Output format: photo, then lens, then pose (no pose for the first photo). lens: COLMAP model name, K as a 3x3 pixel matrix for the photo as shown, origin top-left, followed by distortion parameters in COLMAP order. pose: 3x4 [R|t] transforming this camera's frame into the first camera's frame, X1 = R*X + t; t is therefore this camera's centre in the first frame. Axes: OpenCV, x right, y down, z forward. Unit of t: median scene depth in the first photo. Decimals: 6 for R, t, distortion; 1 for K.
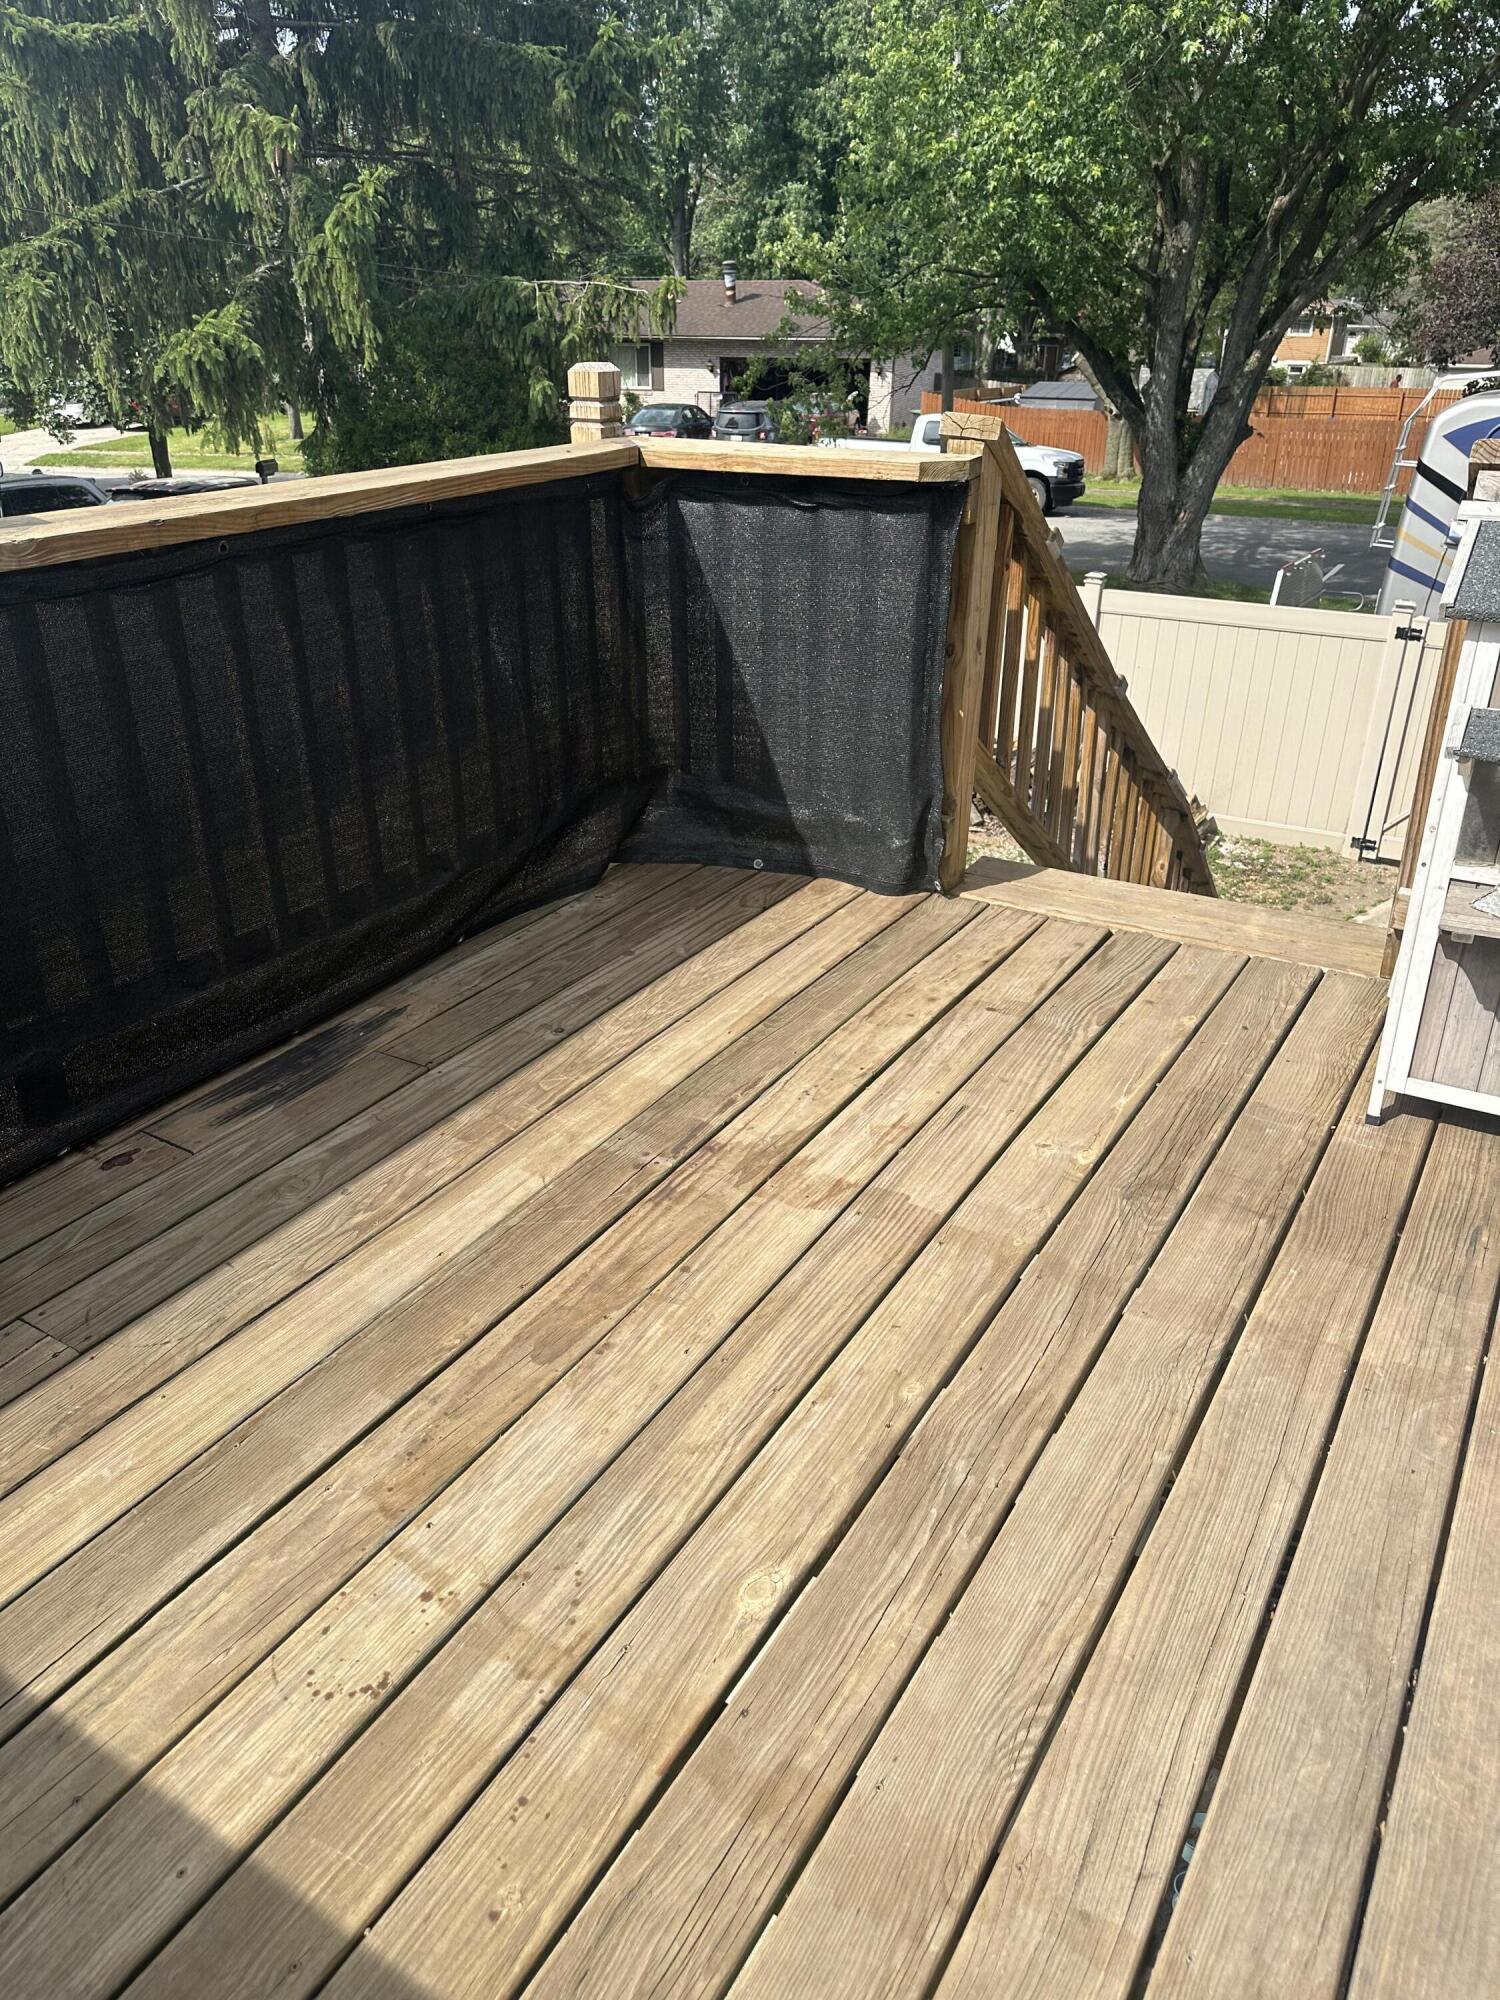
lens RADIAL K [[1425.6, 0, 809.0], [0, 1425.6, 1019.8], [0, 0, 1]] dist [0.061552, -0.066552]
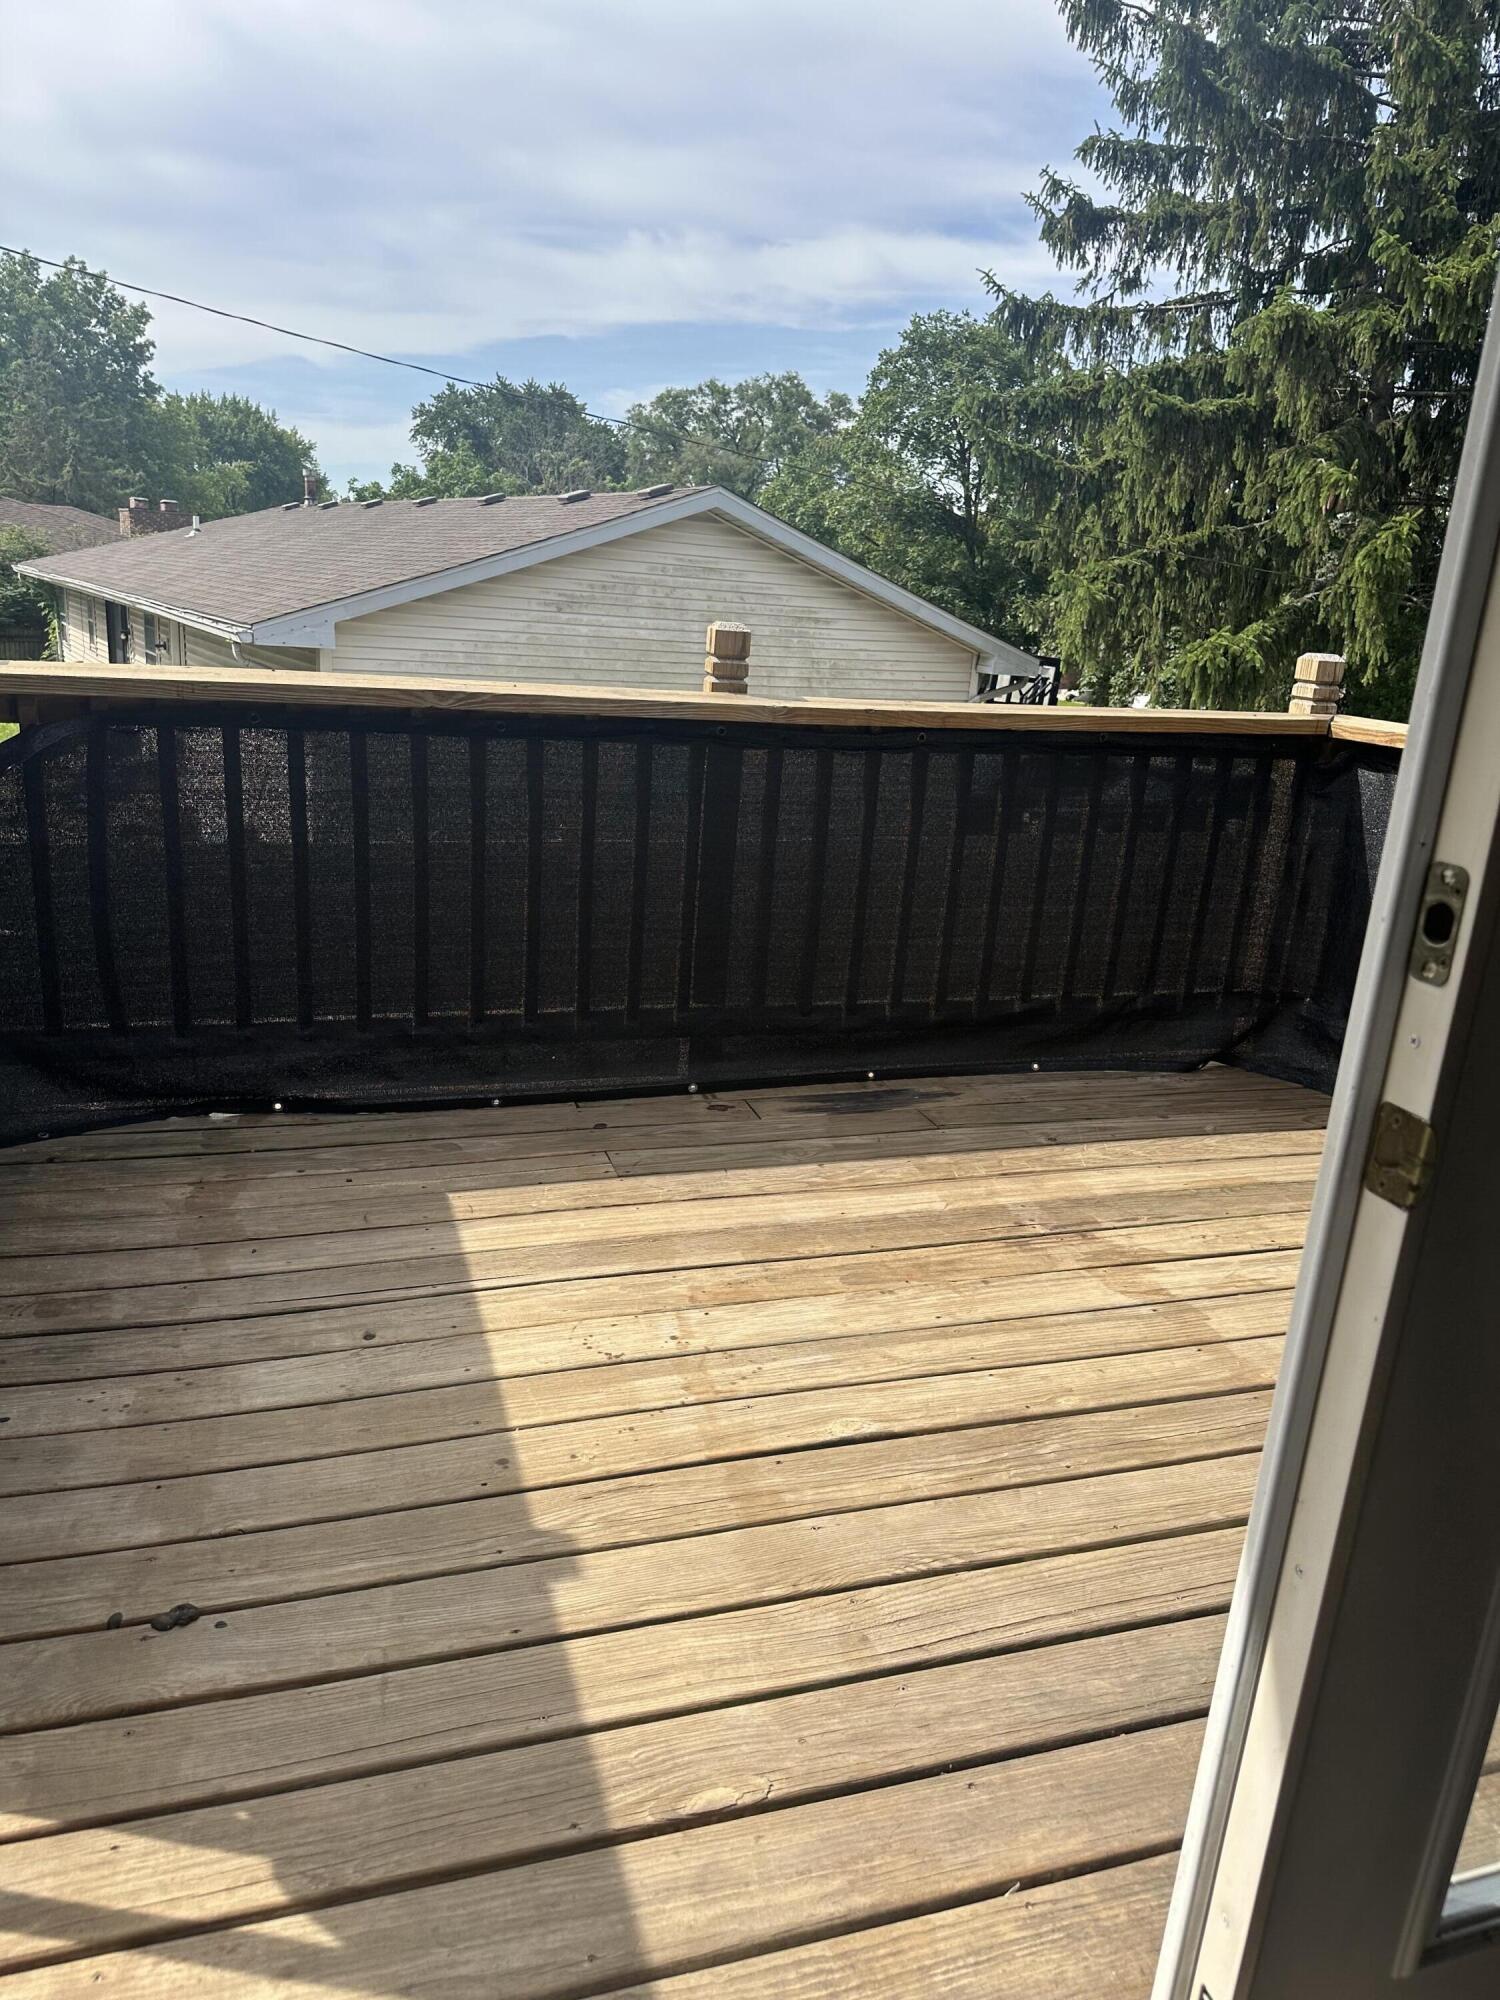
lens RADIAL K [[1425.6, 0, 745.9], [0, 1425.6, 998.9], [0, 0, 1]] dist [0.061552, -0.066552]
pose [[0.753006, 0.225354, -0.618221, 0.283889], [-0.347382, 0.934076, -0.082628, 0.069708], [0.558845, 0.276978, 0.781649, -0.109267]]
